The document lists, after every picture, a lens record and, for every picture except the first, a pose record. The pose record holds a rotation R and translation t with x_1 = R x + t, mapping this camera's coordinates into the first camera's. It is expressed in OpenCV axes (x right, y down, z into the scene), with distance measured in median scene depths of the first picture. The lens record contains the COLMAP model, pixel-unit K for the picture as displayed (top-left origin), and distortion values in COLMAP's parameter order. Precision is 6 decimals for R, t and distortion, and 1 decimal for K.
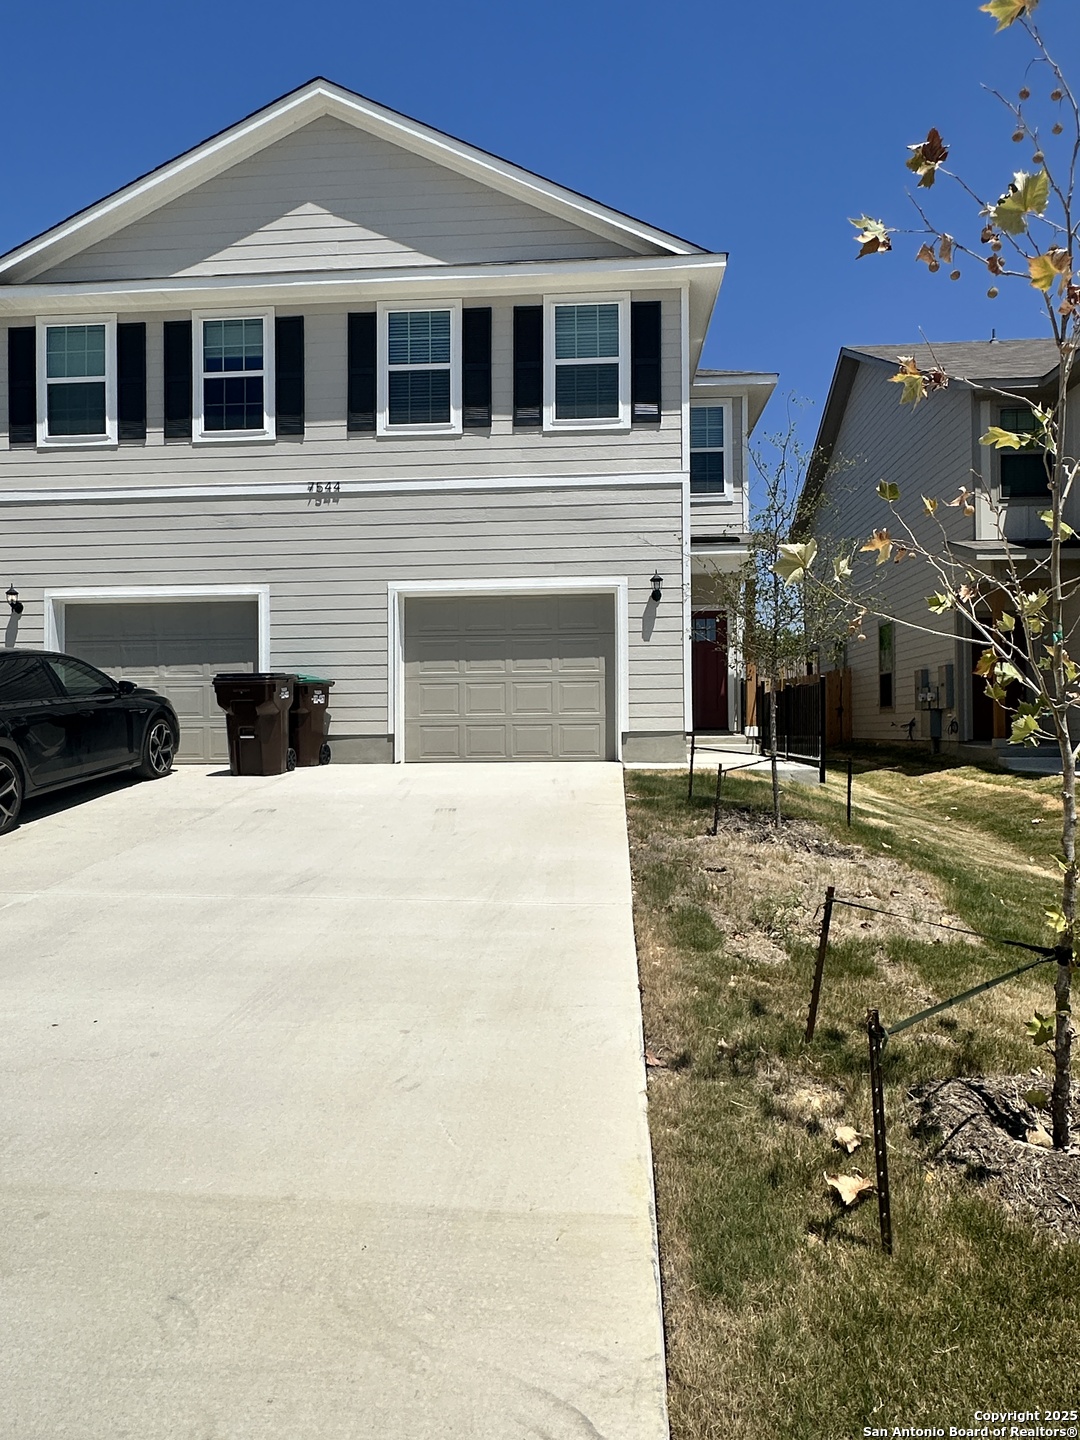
lens RADIAL K [[913.9, 0, 540.0], [0, 913.9, 720.0], [0, 0, 1]] dist [-0.000816, 0.001693]
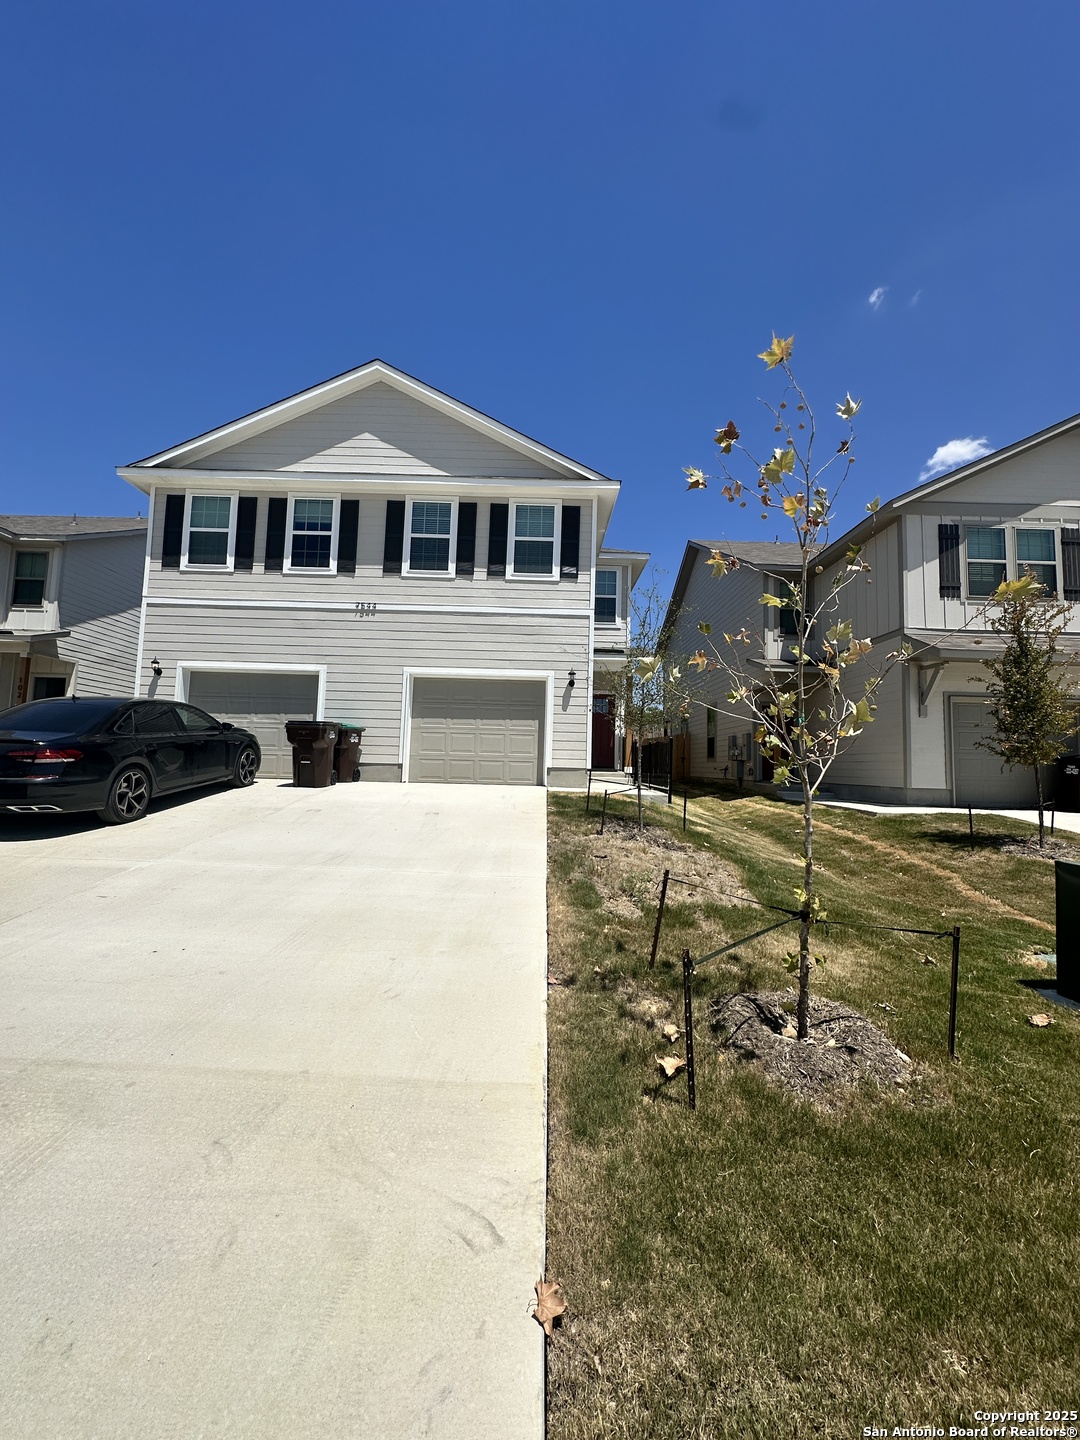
lens RADIAL K [[574.4, 0, 540.0], [0, 574.4, 720.0], [0, 0, 1]] dist [0.000571, 0.000334]
pose [[0.996753, 0.041518, 0.068984, 0.006450], [-0.036807, 0.996992, -0.068212, -0.000892], [-0.071609, 0.065451, 0.995283, -0.001199]]
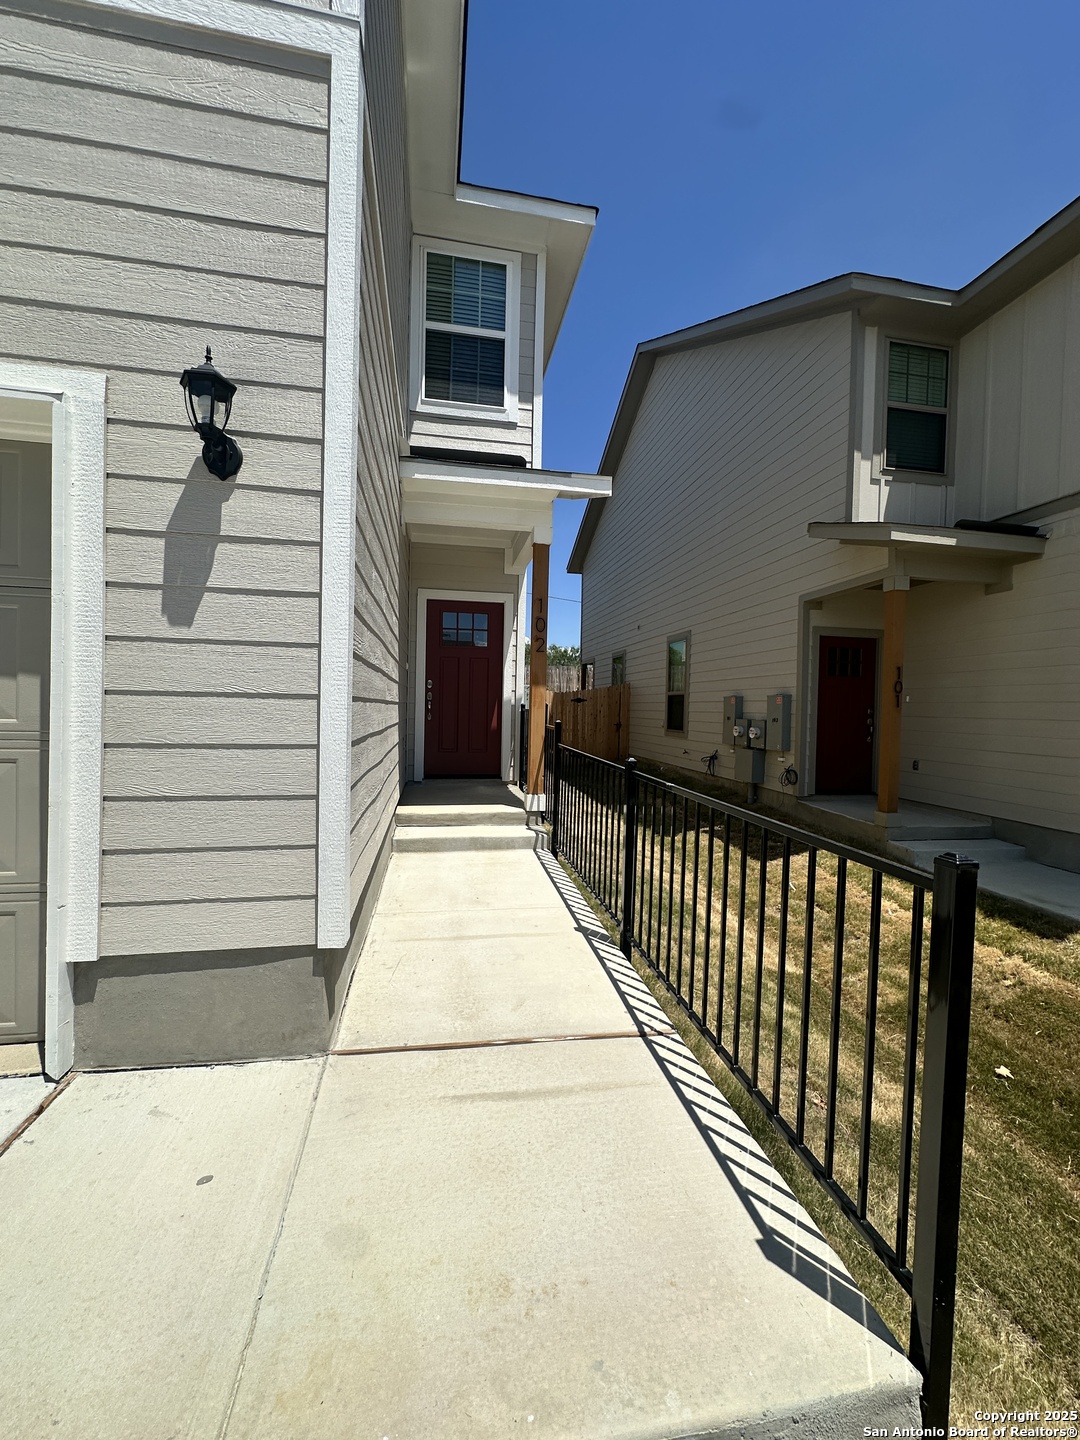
lens RADIAL K [[574.4, 0, 540.0], [0, 574.4, 720.0], [0, 0, 1]] dist [0.000571, 0.000334]
pose [[0.968998, 0.023707, 0.245930, 0.262756], [-0.032630, 0.998946, 0.032272, -0.098272], [-0.244906, -0.039296, 0.968750, 1.189000]]
